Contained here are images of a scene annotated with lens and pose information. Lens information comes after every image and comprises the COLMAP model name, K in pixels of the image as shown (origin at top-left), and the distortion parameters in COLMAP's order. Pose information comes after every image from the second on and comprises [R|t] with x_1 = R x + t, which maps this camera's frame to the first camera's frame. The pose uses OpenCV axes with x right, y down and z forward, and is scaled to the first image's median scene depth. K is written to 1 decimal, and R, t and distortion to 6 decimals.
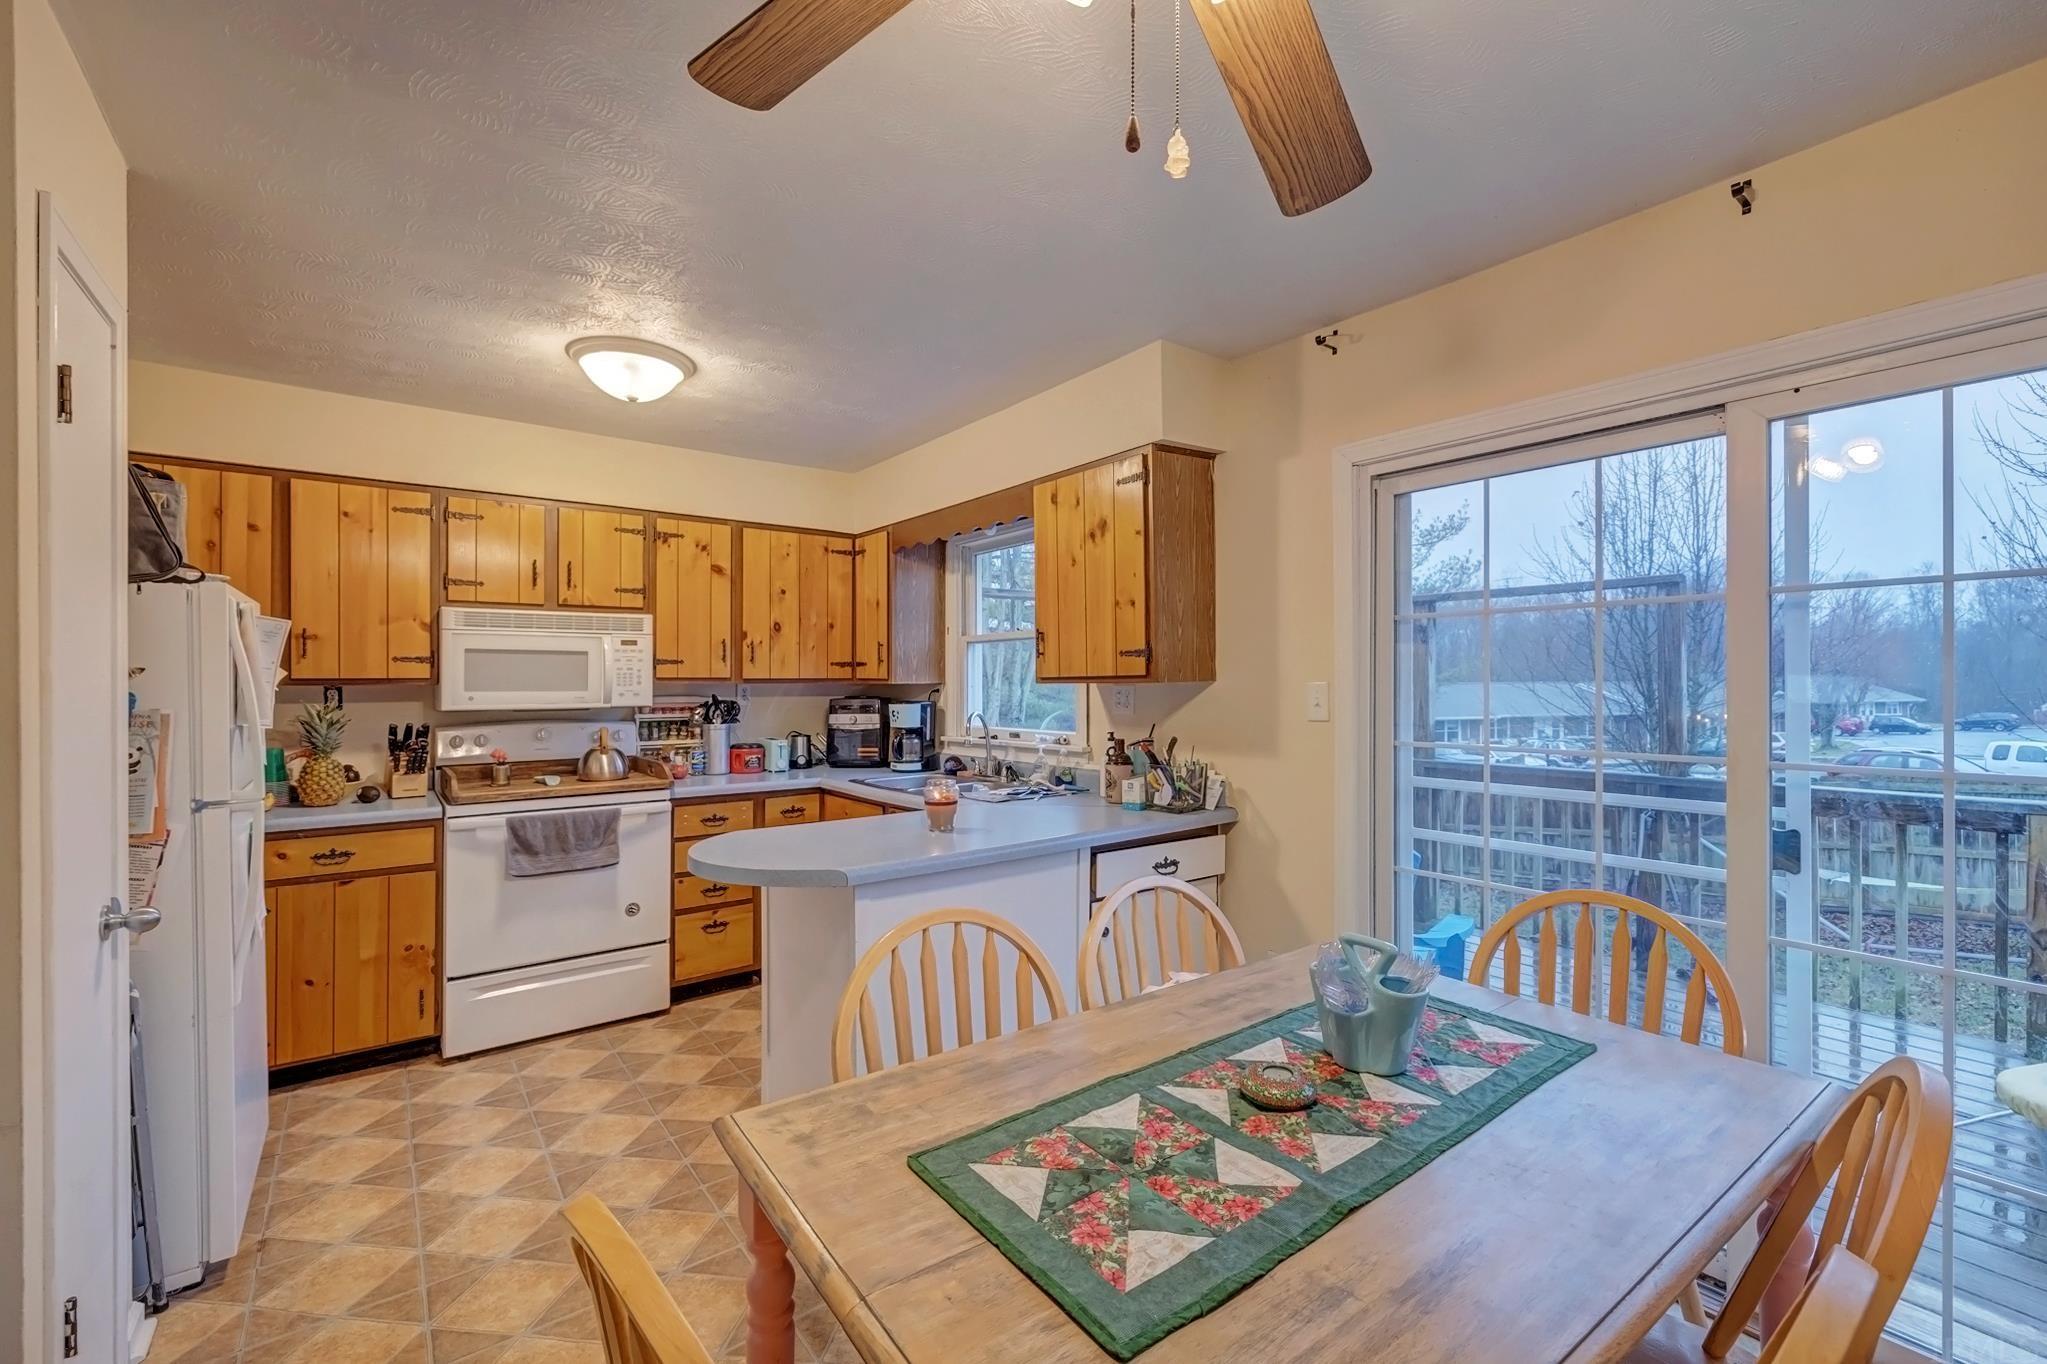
lens RADIAL K [[854.9, 0, 1044.2], [0, 854.9, 690.9], [0, 0, 1]] dist [-0.000832, 0.000041]
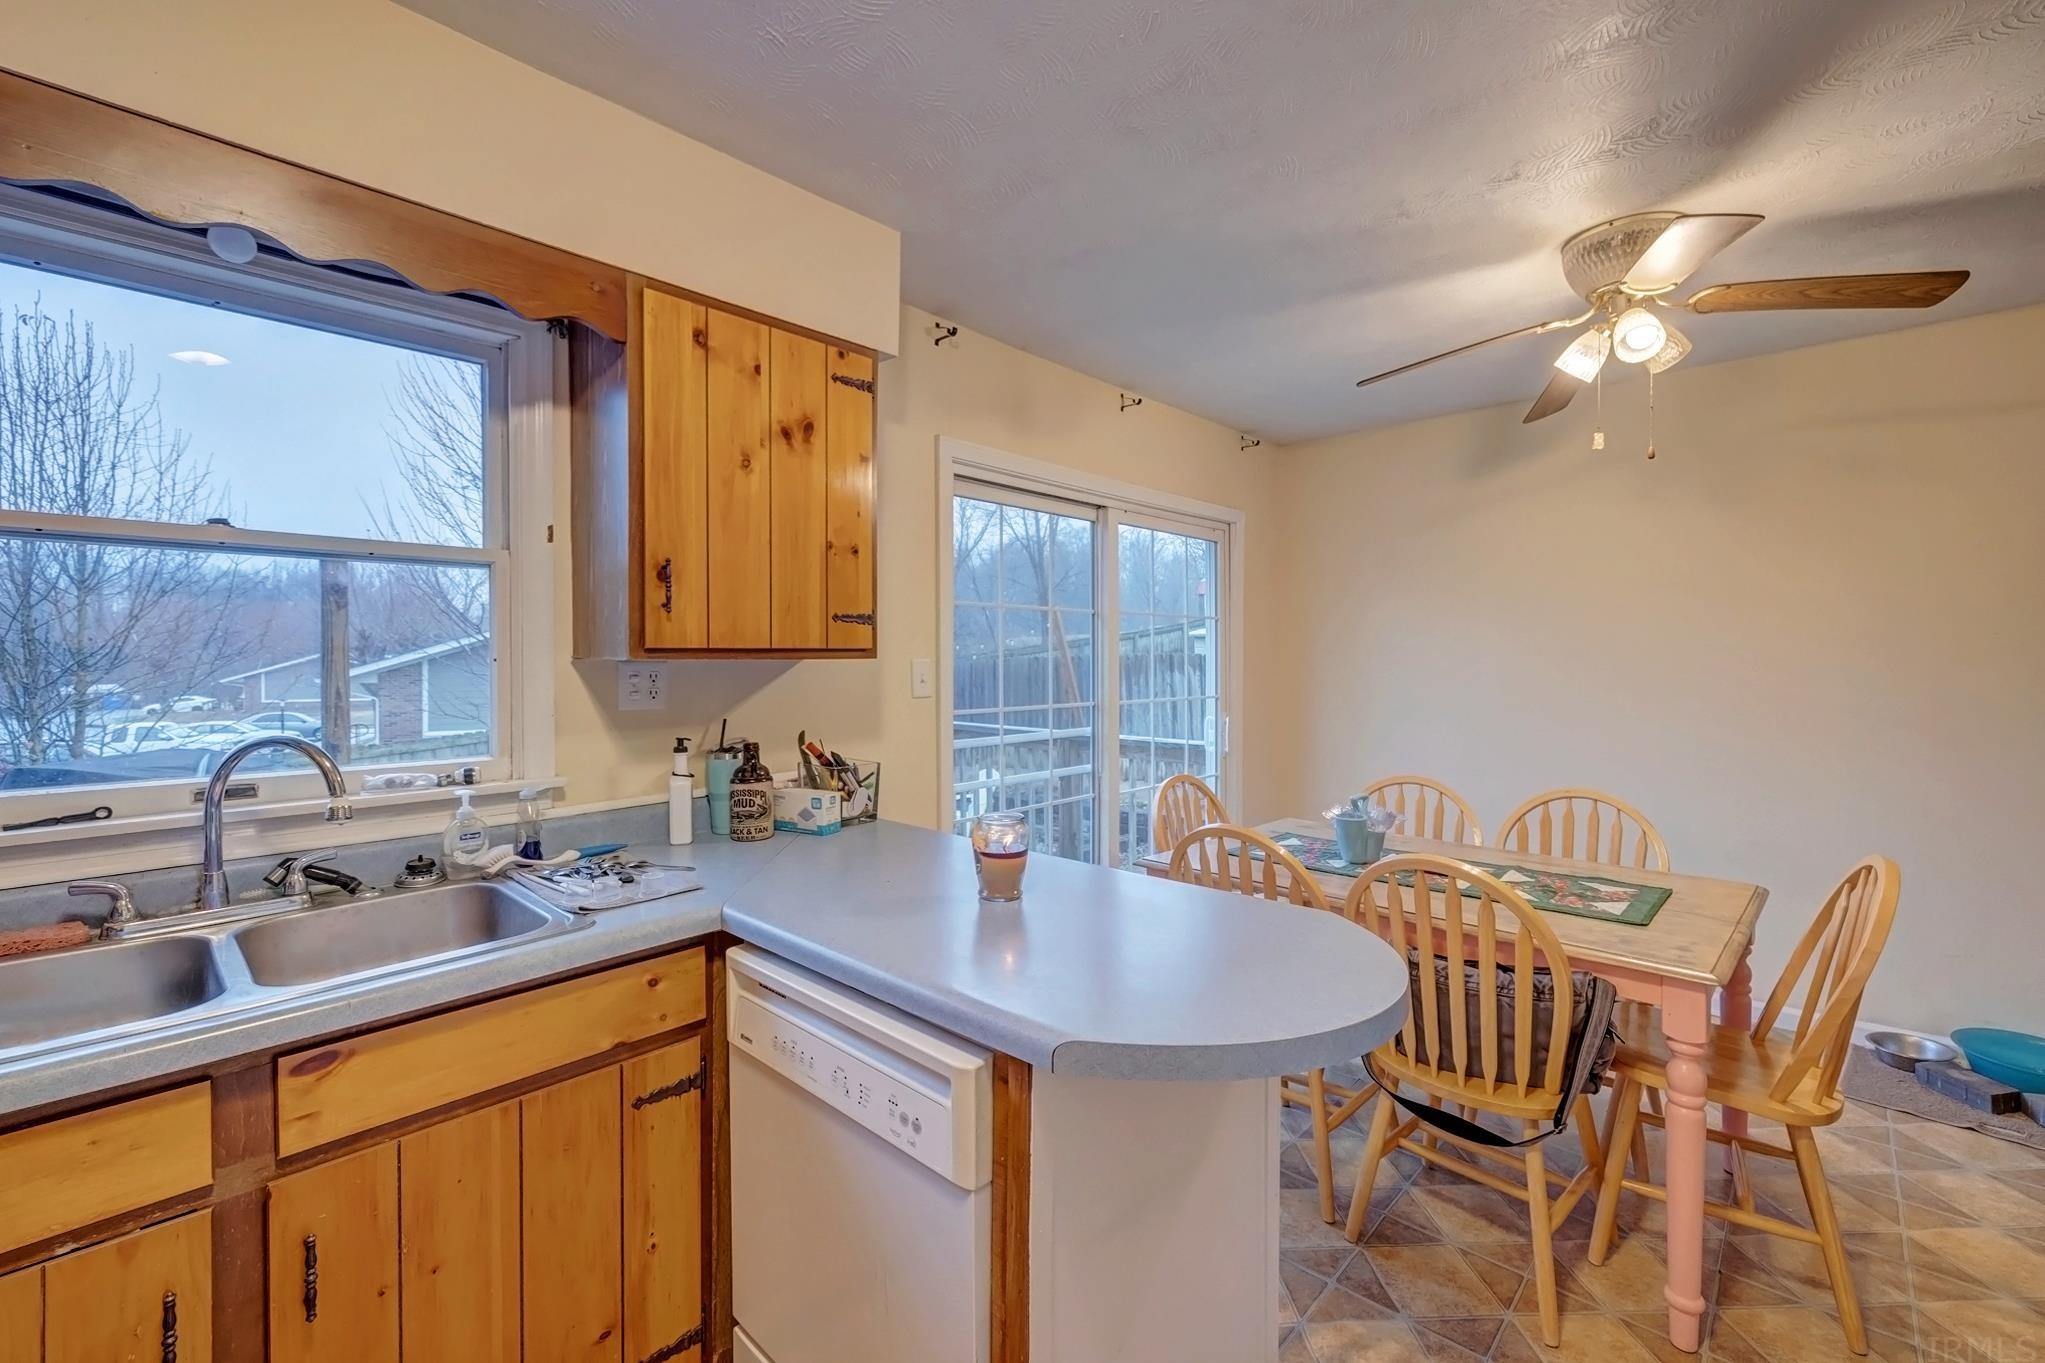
lens RADIAL K [[865.0, 0, 1022.5], [0, 865.0, 681.5], [0, 0, 1]] dist [-0.000348, 0.000002]
pose [[-0.147515, -0.021695, 0.988822, -0.550165], [0.010817, 0.999664, 0.023547, -0.004807], [-0.989001, 0.014169, -0.147231, 0.803734]]
